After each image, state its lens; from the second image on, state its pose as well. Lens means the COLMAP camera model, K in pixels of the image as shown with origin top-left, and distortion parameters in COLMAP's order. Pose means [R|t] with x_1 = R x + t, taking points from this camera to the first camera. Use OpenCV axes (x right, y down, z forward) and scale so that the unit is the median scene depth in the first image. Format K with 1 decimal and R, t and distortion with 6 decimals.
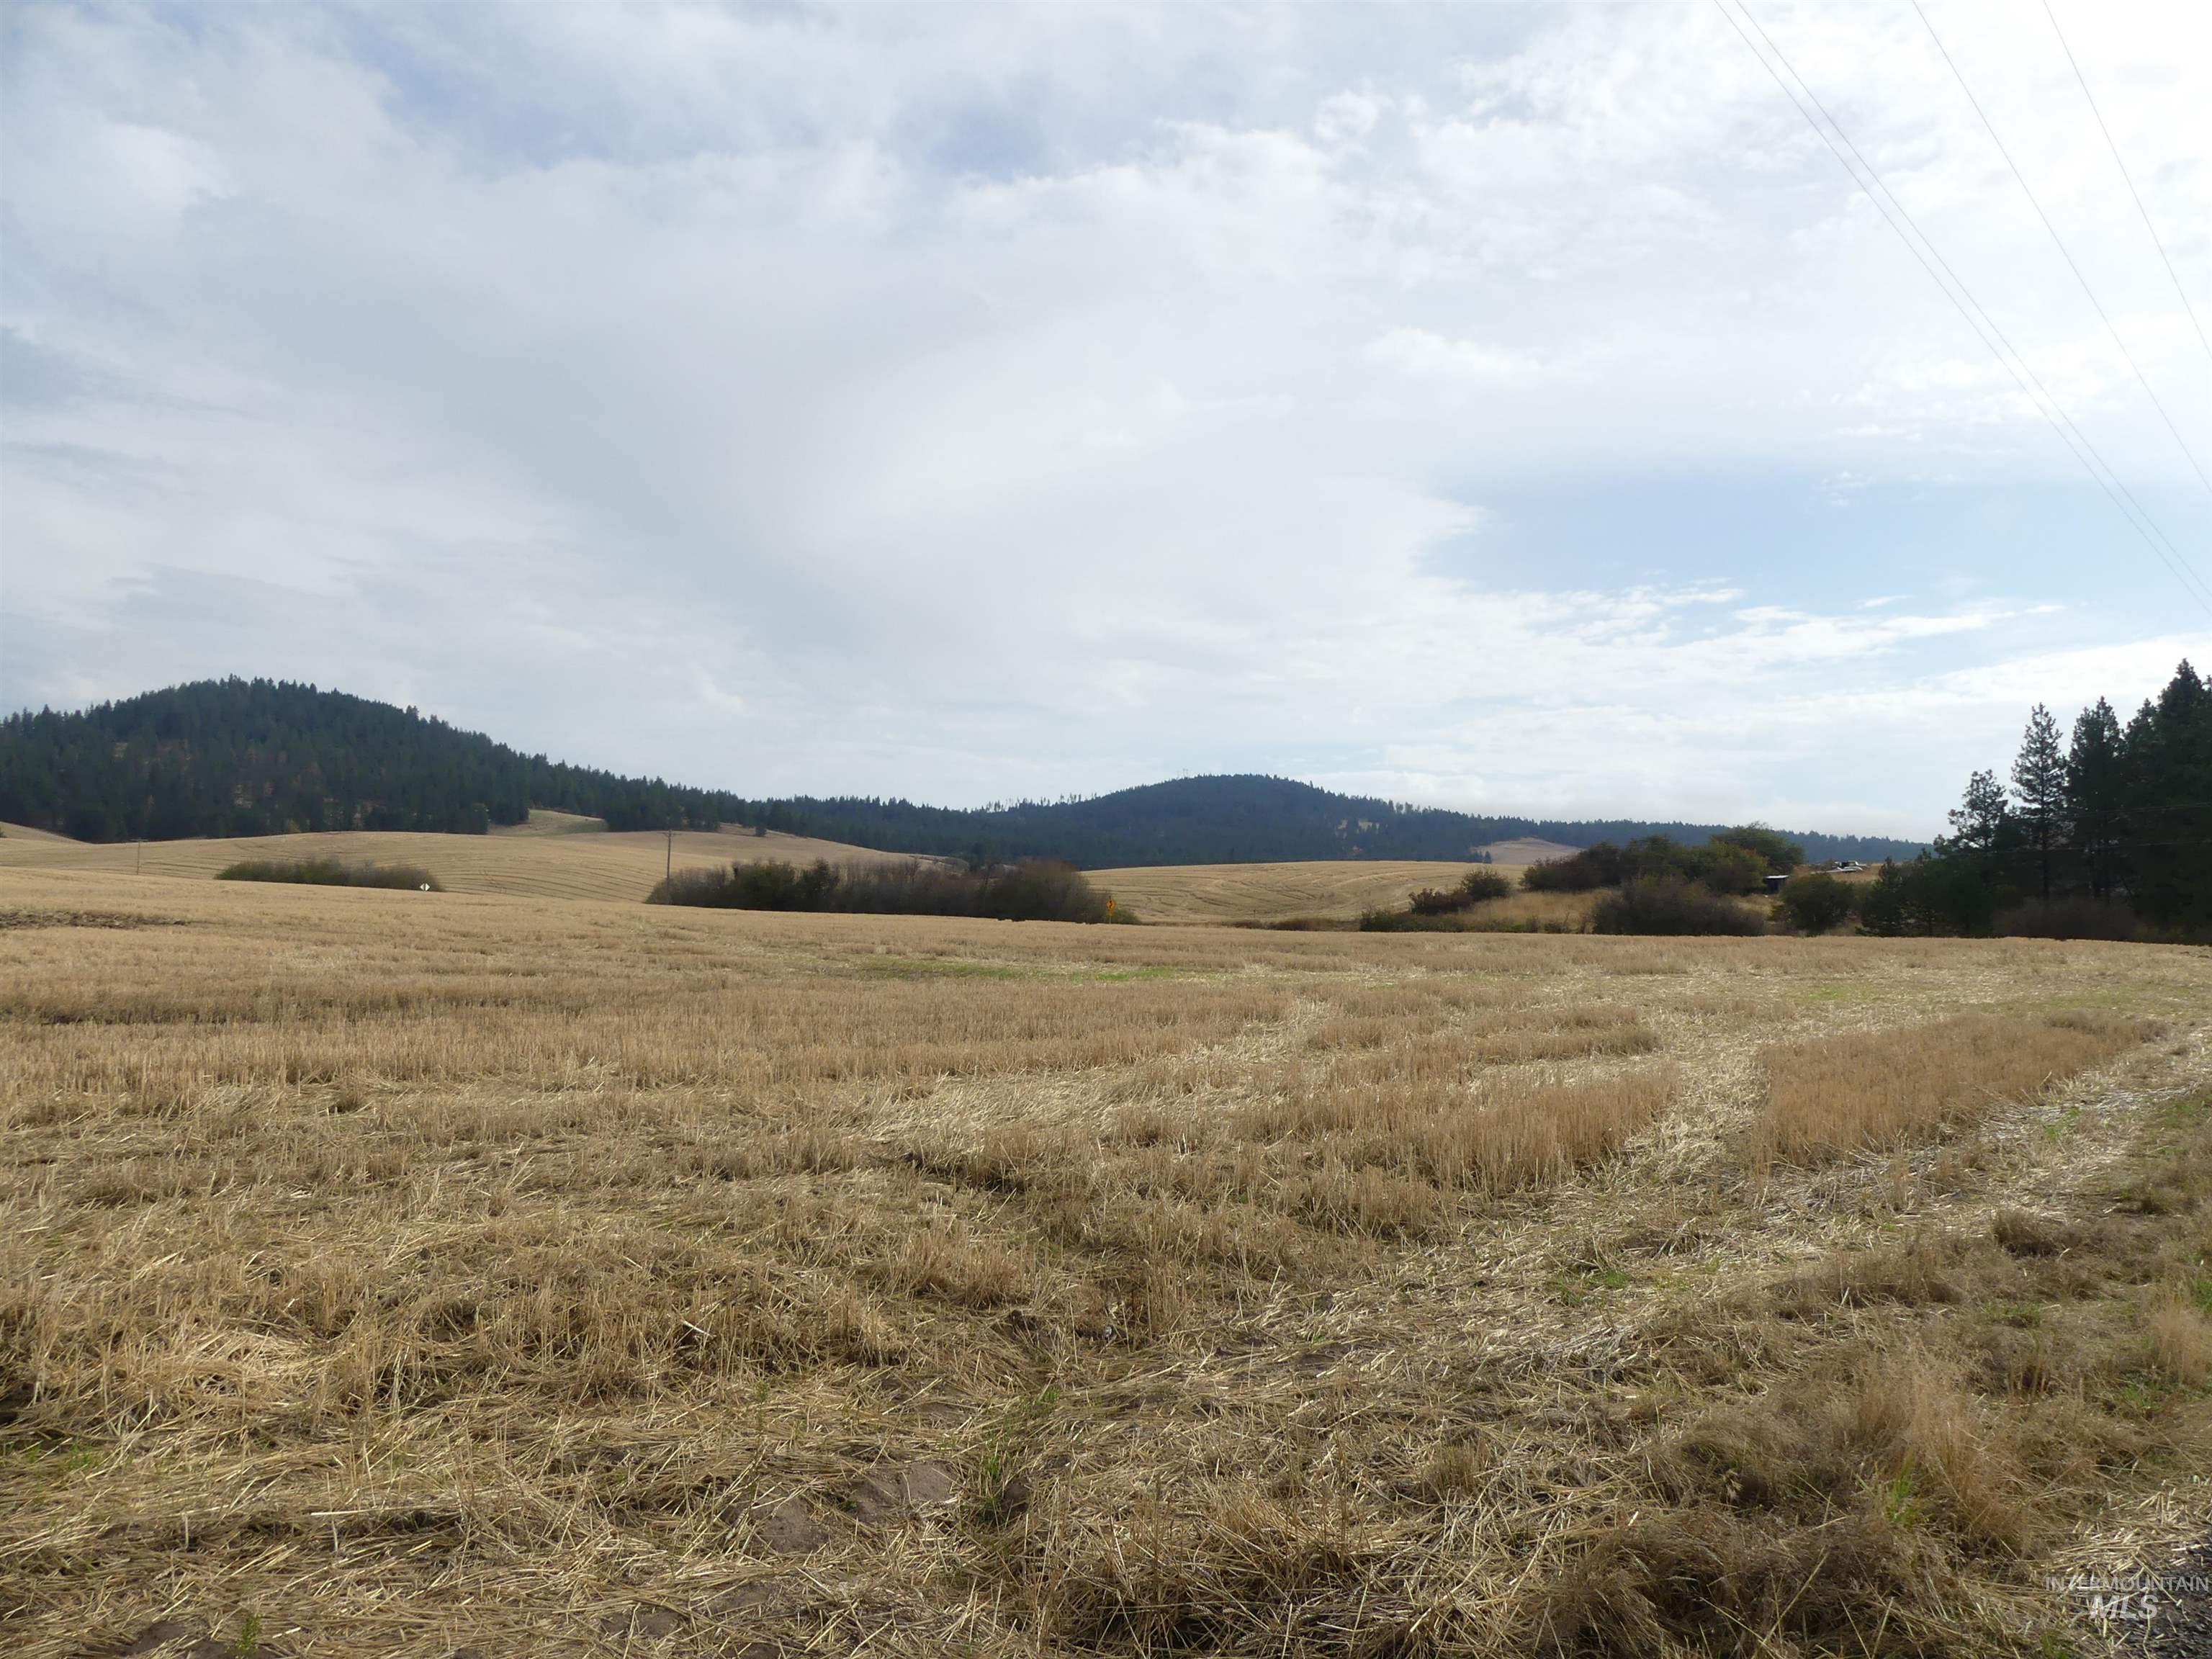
lens RADIAL K [[1673.2, 0, 1137.3], [0, 1673.2, 849.9], [0, 0, 1]] dist [0.007608, -0.000759]
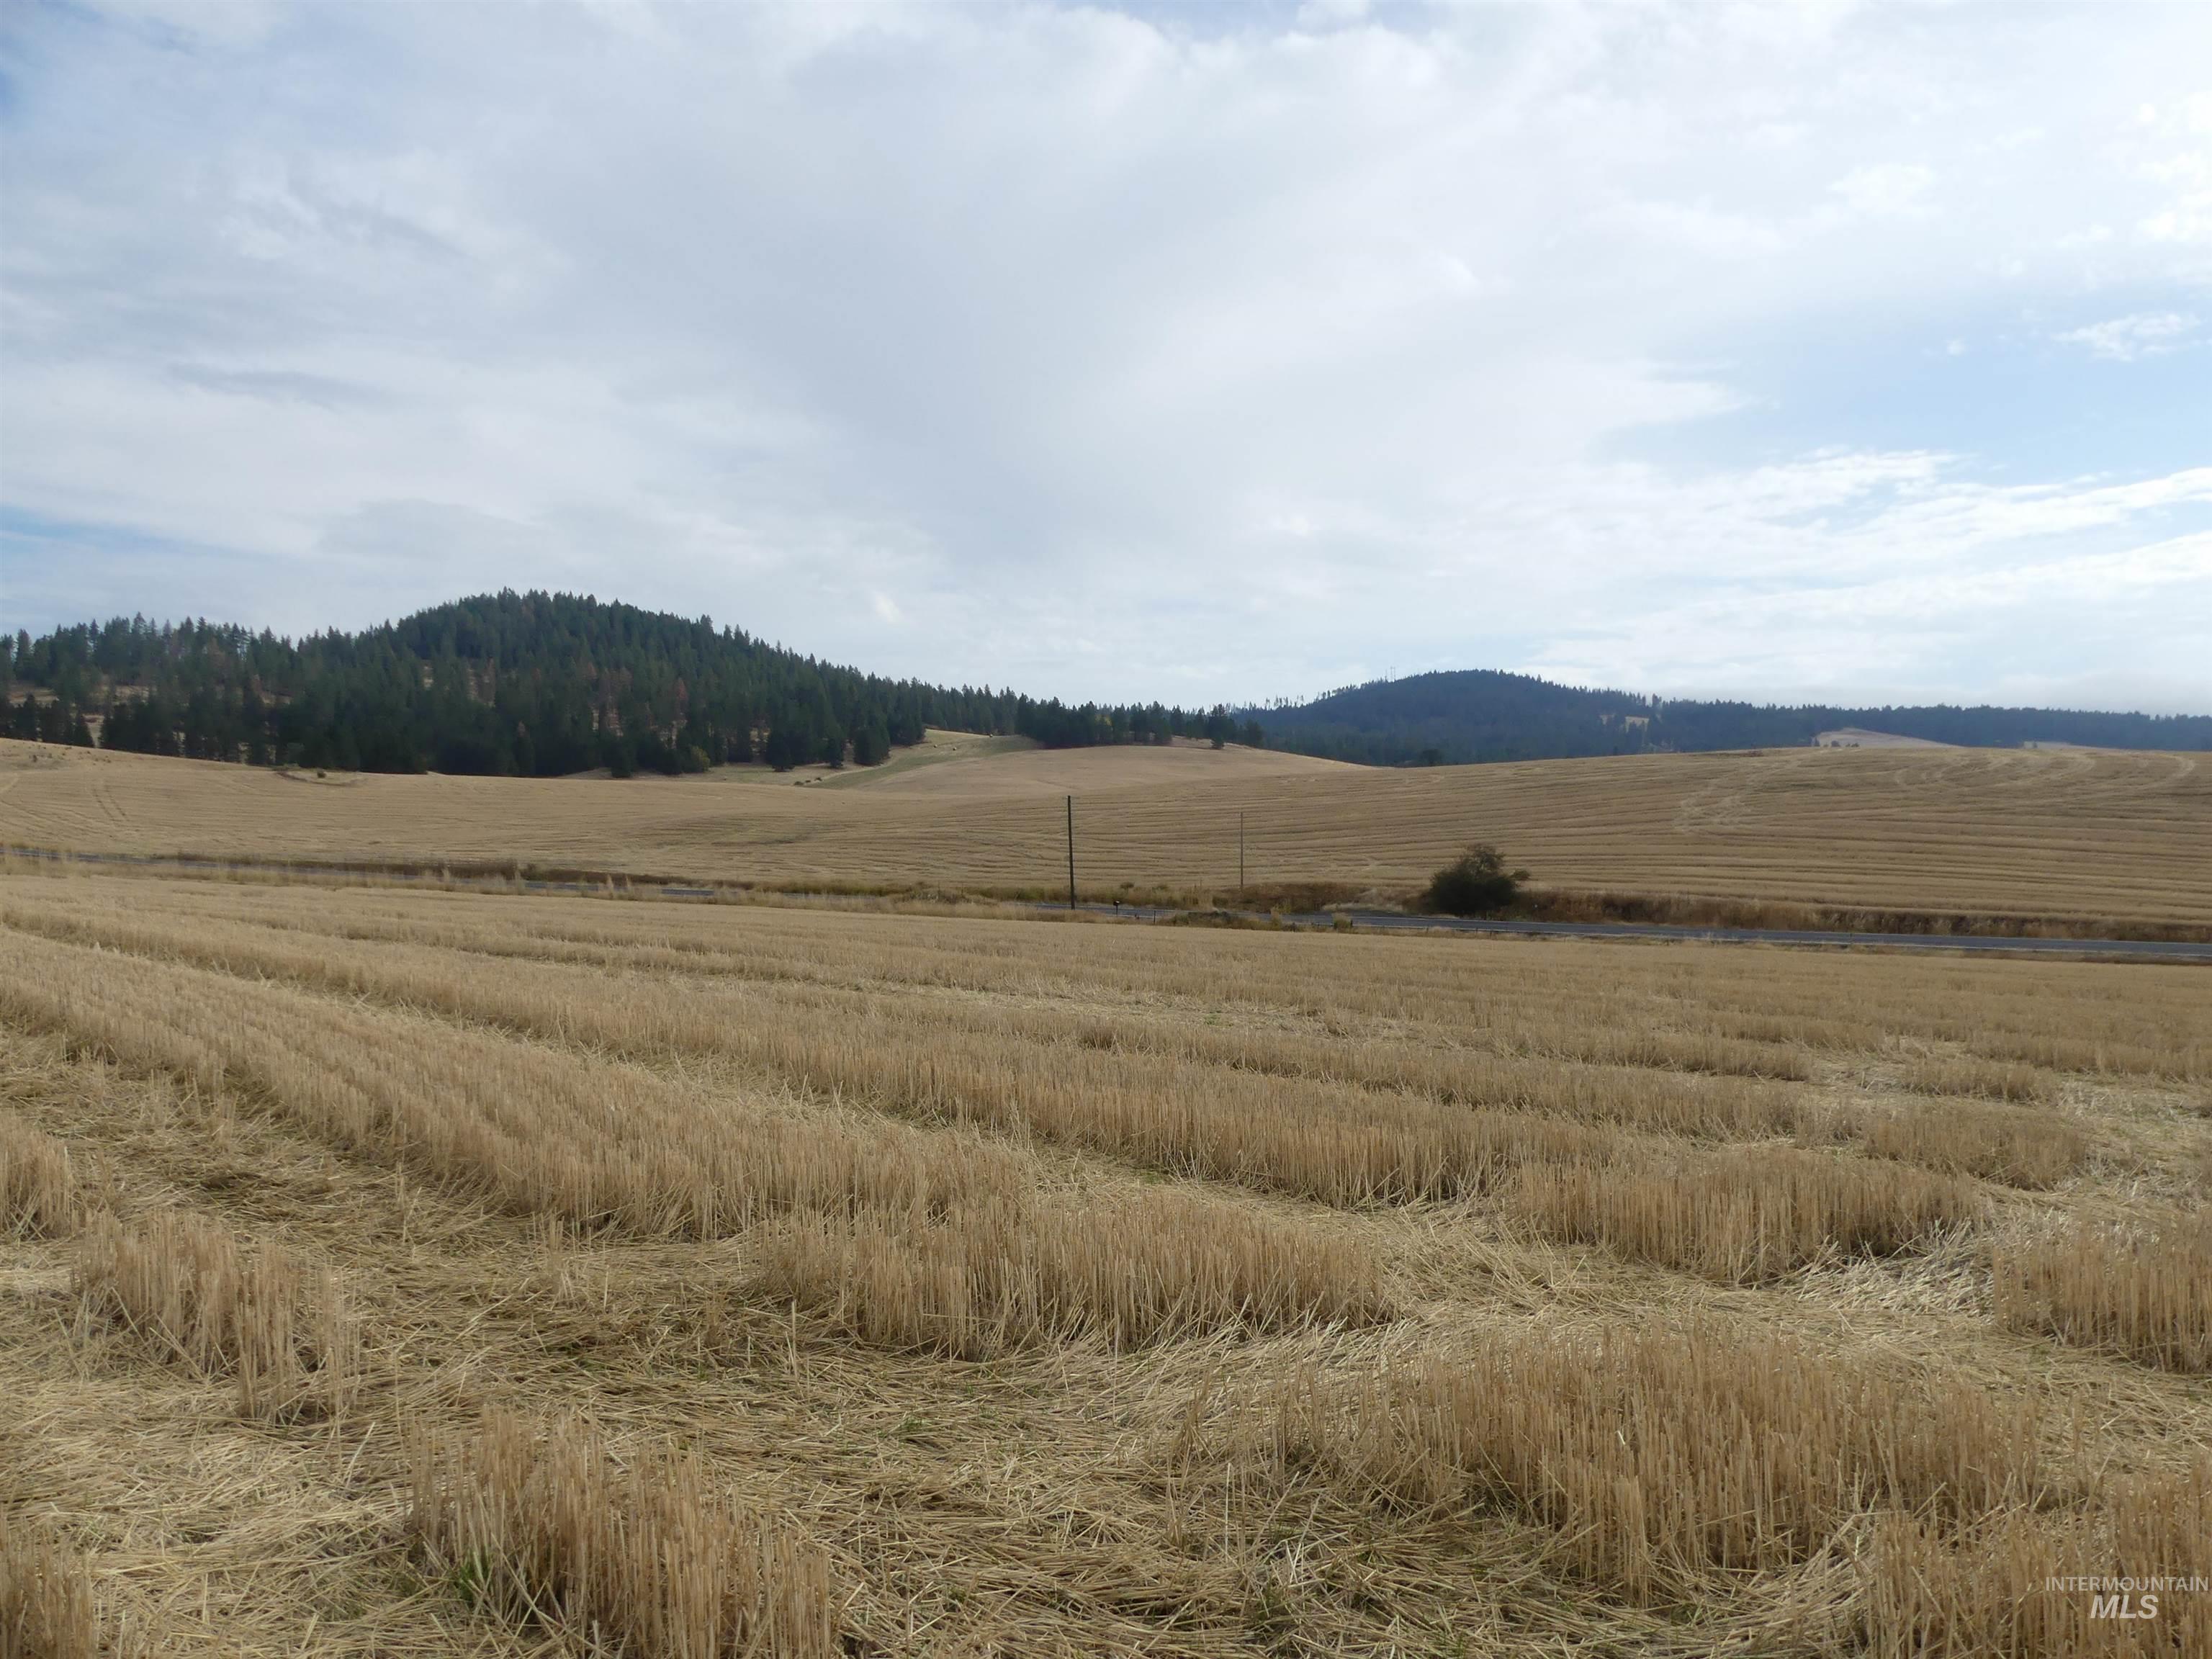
lens RADIAL K [[1678.5, 0, 1134.5], [0, 1678.5, 845.2], [0, 0, 1]] dist [-0.046274, 0.067088]
pose [[0.997390, -0.021714, -0.068854, -0.142619], [0.025377, 0.998283, 0.052784, -0.004890], [0.067590, -0.054394, 0.996229, 0.118436]]
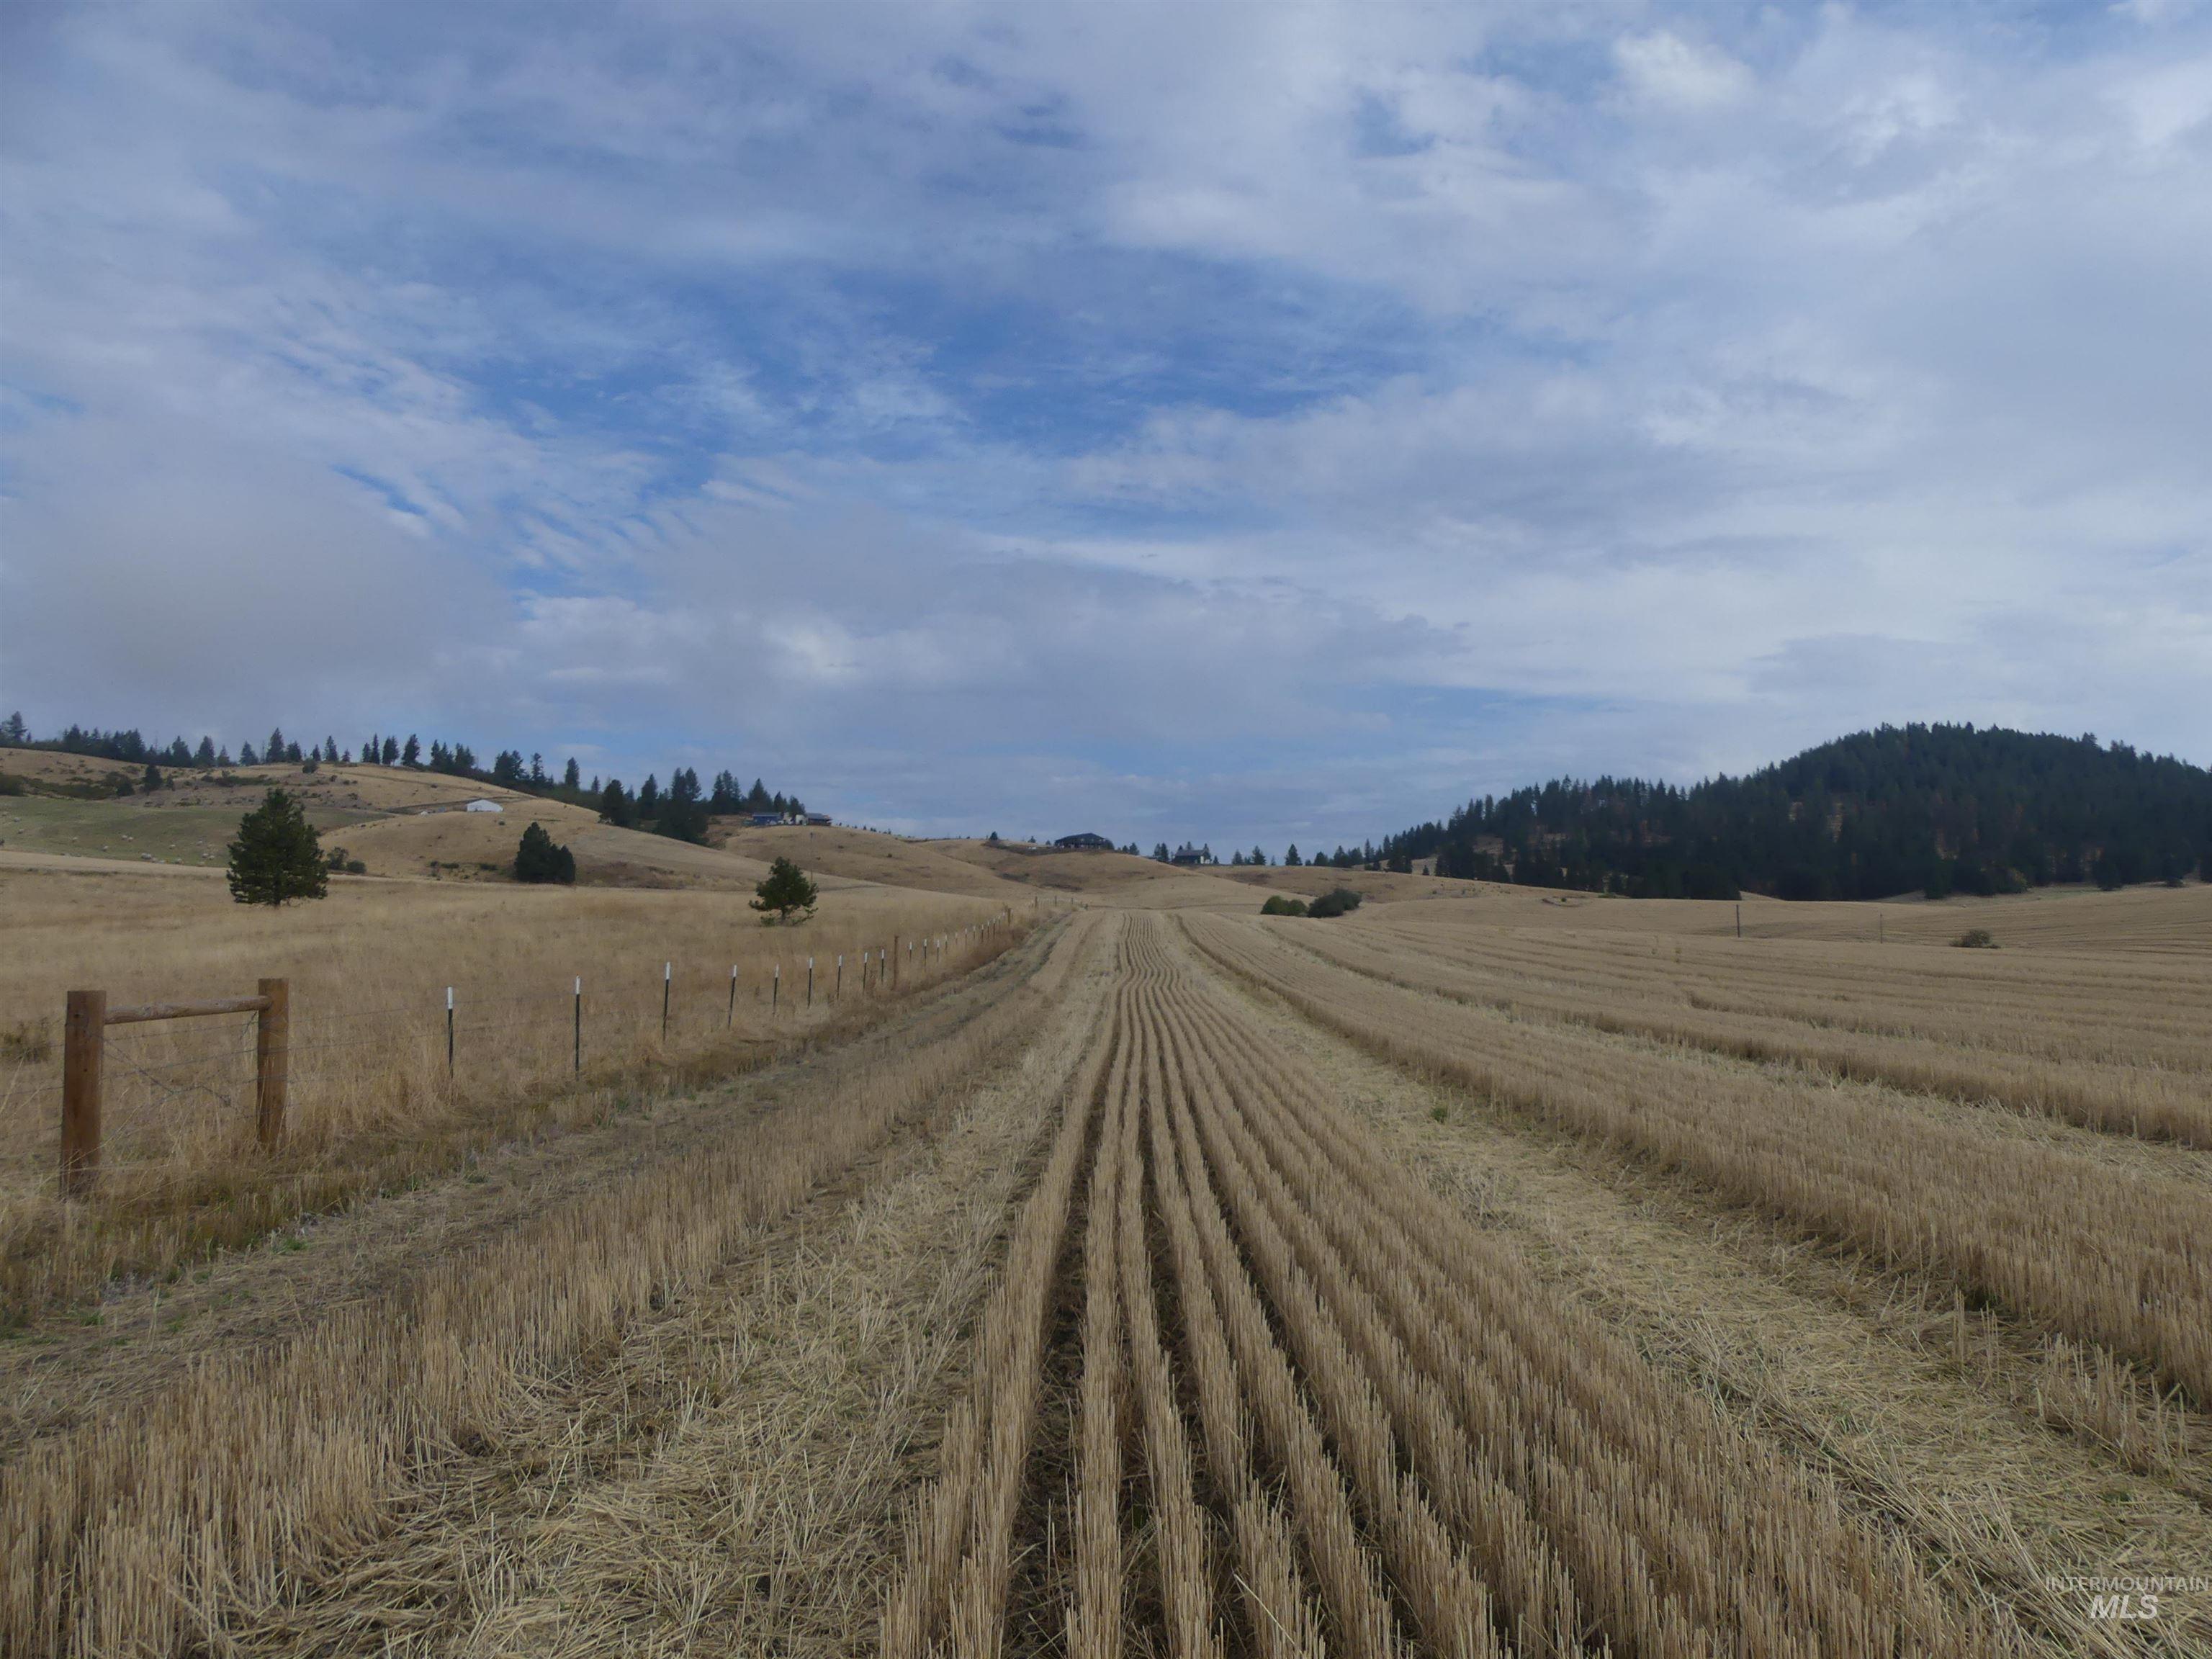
lens RADIAL K [[1661.3, 0, 1092.7], [0, 1661.3, 827.9], [0, 0, 1]] dist [-0.017308, 0.001327]
pose [[0.612588, -0.074599, -0.786874, -0.074652], [0.040566, 0.997191, -0.062957, -0.003038], [0.789361, 0.006646, 0.613893, 0.058716]]
